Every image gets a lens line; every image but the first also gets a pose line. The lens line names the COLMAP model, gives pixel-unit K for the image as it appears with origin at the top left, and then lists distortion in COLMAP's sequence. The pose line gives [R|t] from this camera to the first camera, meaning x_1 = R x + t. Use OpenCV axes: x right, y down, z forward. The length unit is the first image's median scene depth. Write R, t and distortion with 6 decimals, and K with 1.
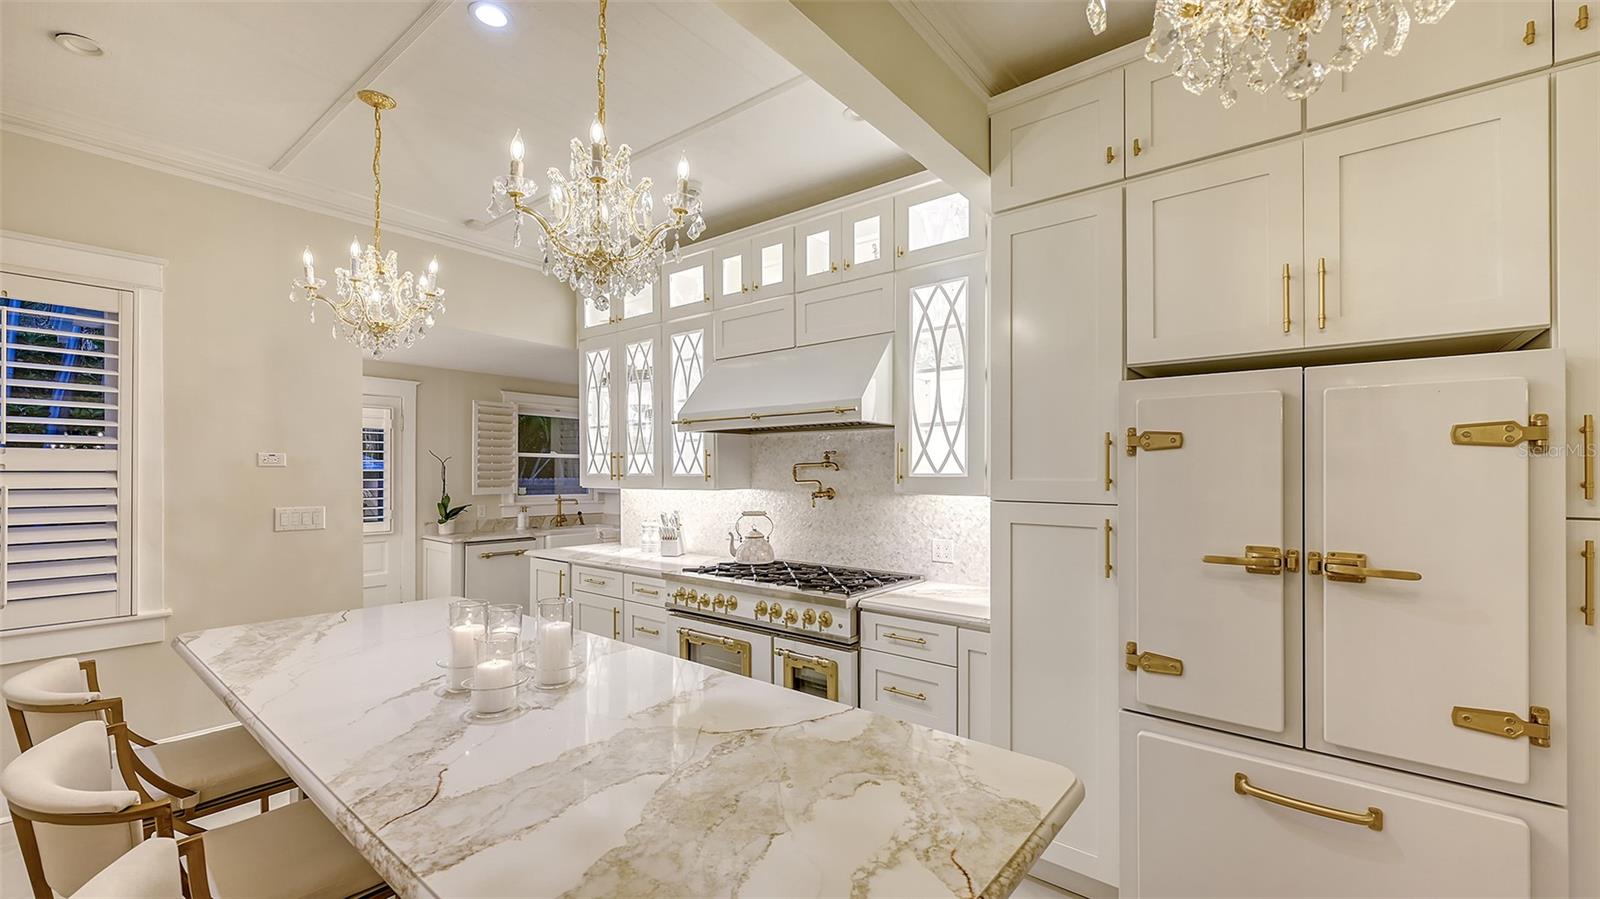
lens RADIAL K [[648.1, 0, 794.2], [0, 648.1, 462.6], [0, 0, 1]] dist [0.001032, -0.000517]
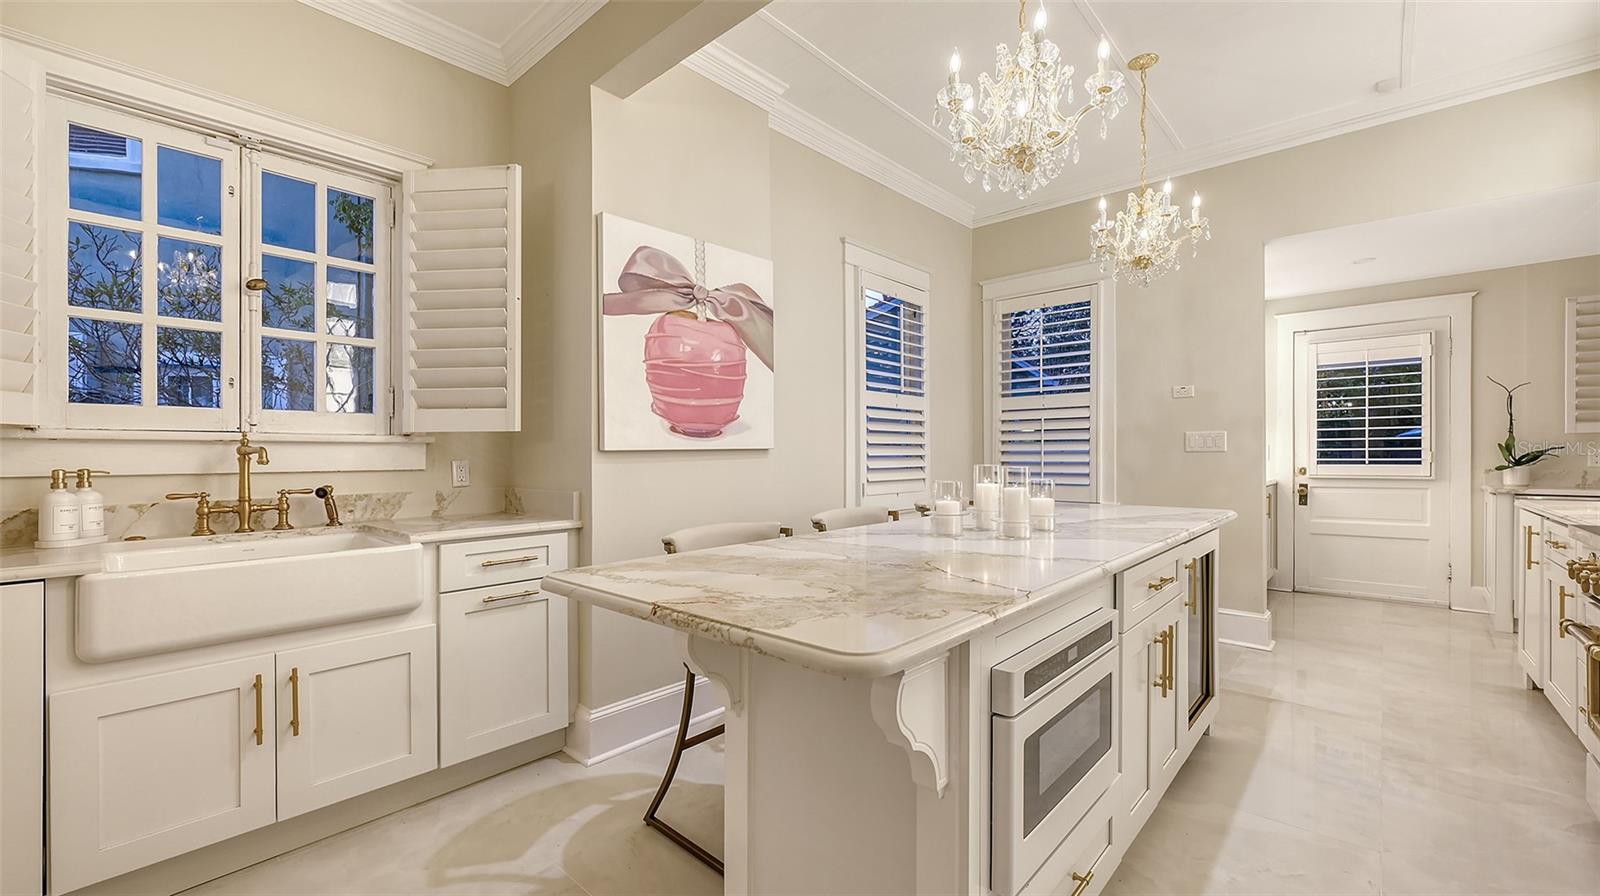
lens RADIAL K [[648.1, 0, 799.0], [0, 648.1, 450.0], [0, 0, 1]] dist [0.001032, -0.000517]
pose [[-0.056105, -0.000041, -0.998425, 0.268407], [0.016613, 0.999862, -0.000975, 0.057765], [0.998287, -0.016642, -0.056097, 0.225615]]
